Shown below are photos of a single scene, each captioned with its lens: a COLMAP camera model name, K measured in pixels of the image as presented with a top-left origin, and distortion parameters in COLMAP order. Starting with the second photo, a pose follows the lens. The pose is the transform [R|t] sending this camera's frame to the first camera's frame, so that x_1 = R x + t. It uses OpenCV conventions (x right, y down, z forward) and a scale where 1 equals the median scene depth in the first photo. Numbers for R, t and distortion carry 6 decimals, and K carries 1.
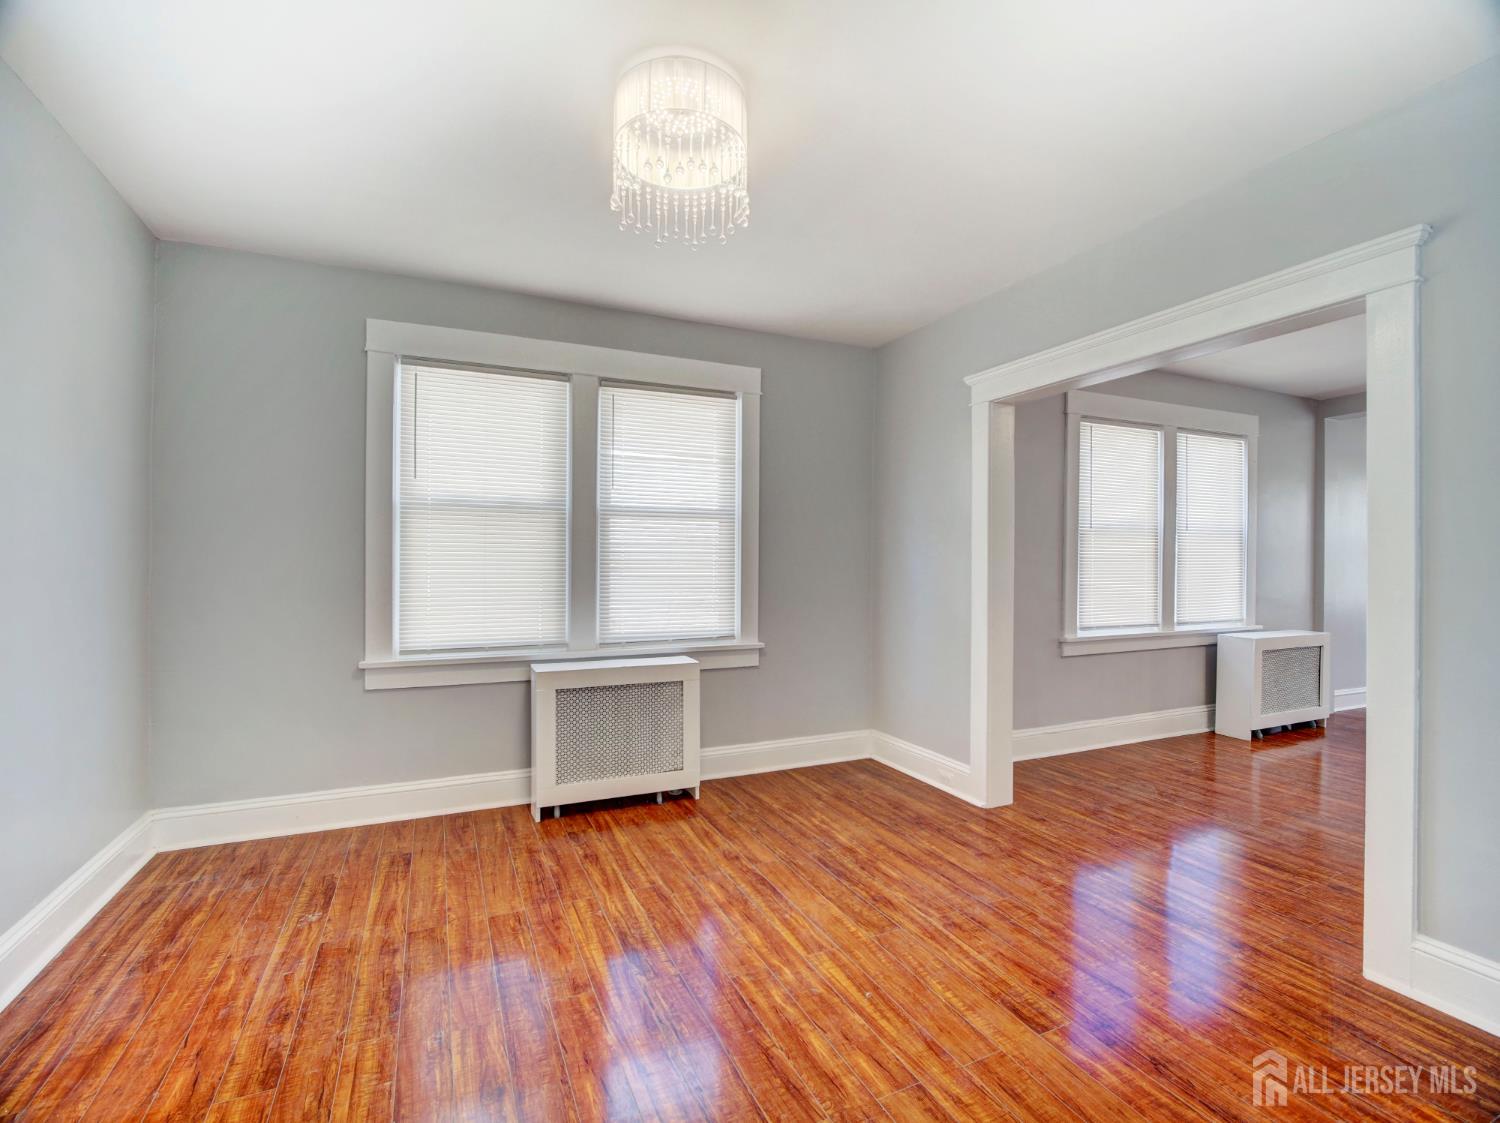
lens RADIAL K [[691.4, 0, 749.3], [0, 691.4, 557.1], [0, 0, 1]] dist [-0.015964, -0.000216]
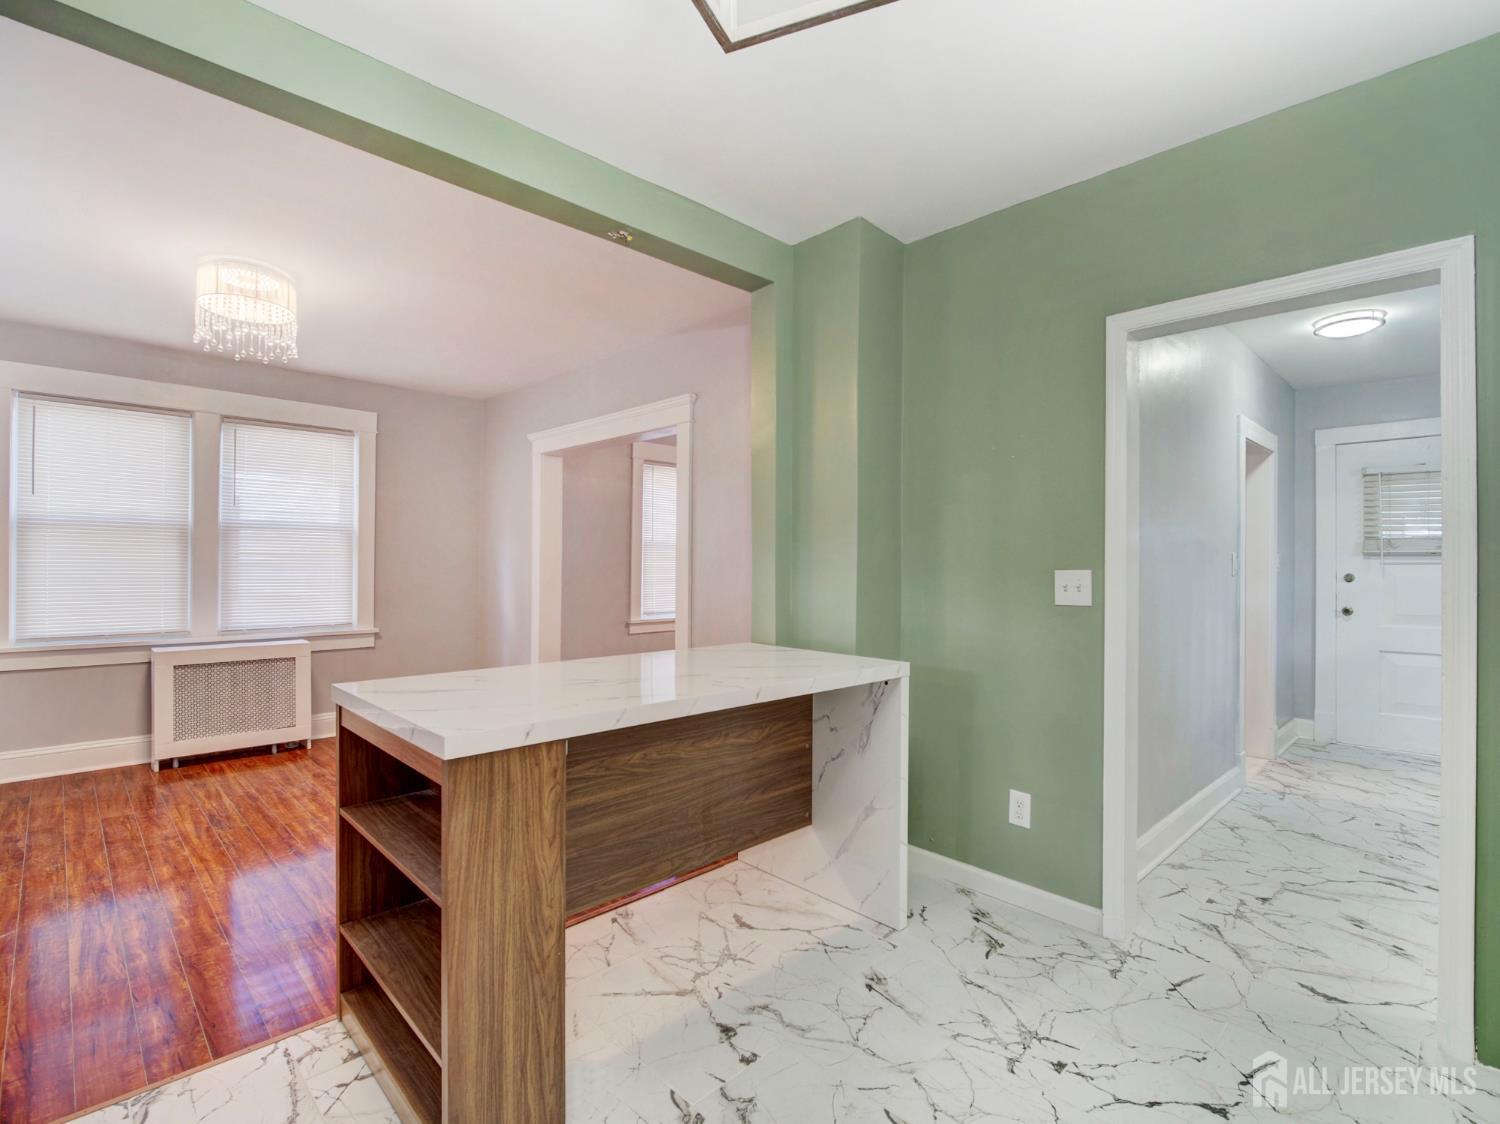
lens RADIAL K [[717.5, 0, 757.5], [0, 717.5, 561.3], [0, 0, 1]] dist [-0.011228, -0.000964]
pose [[0.937947, 0.003134, 0.346765, 0.270110], [-0.003825, 0.999992, 0.001308, -0.005603], [-0.346758, -0.002553, 0.937951, -0.593513]]
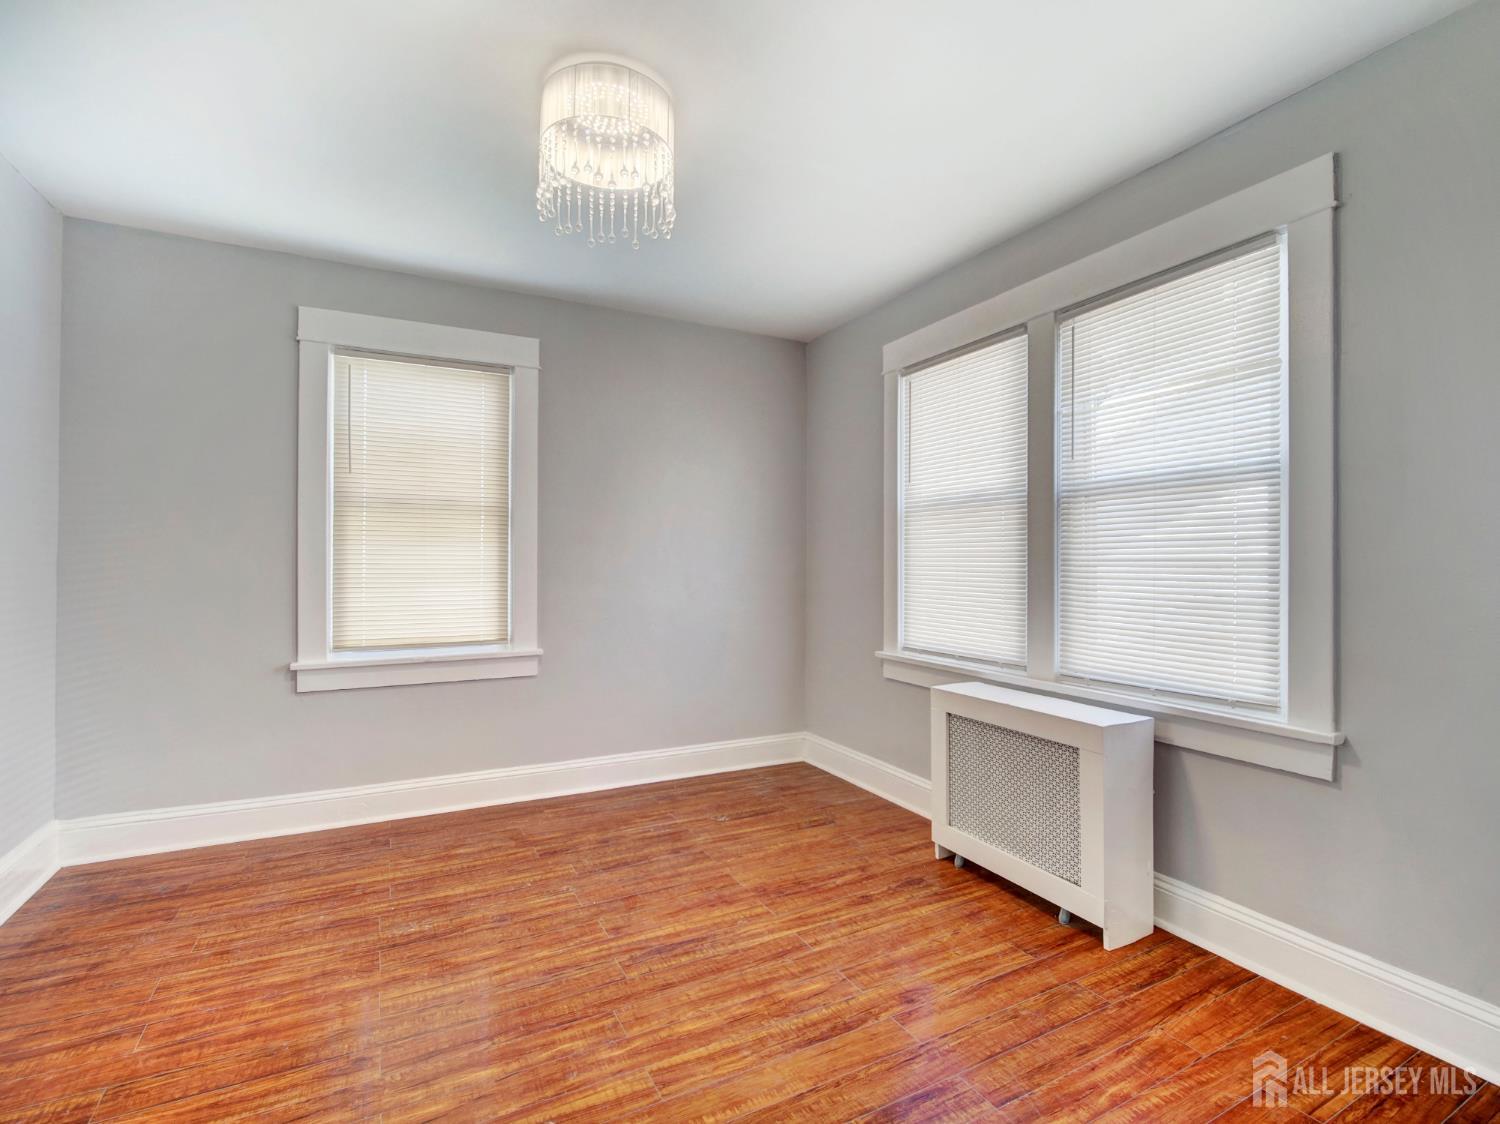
lens RADIAL K [[717.5, 0, 755.1], [0, 717.5, 565.4], [0, 0, 1]] dist [-0.011228, -0.000964]
pose [[0.047673, 0.001699, -0.998862, 0.592166], [0.009586, 0.999952, 0.002158, 0.005599], [0.998817, -0.009678, 0.047654, 0.721717]]
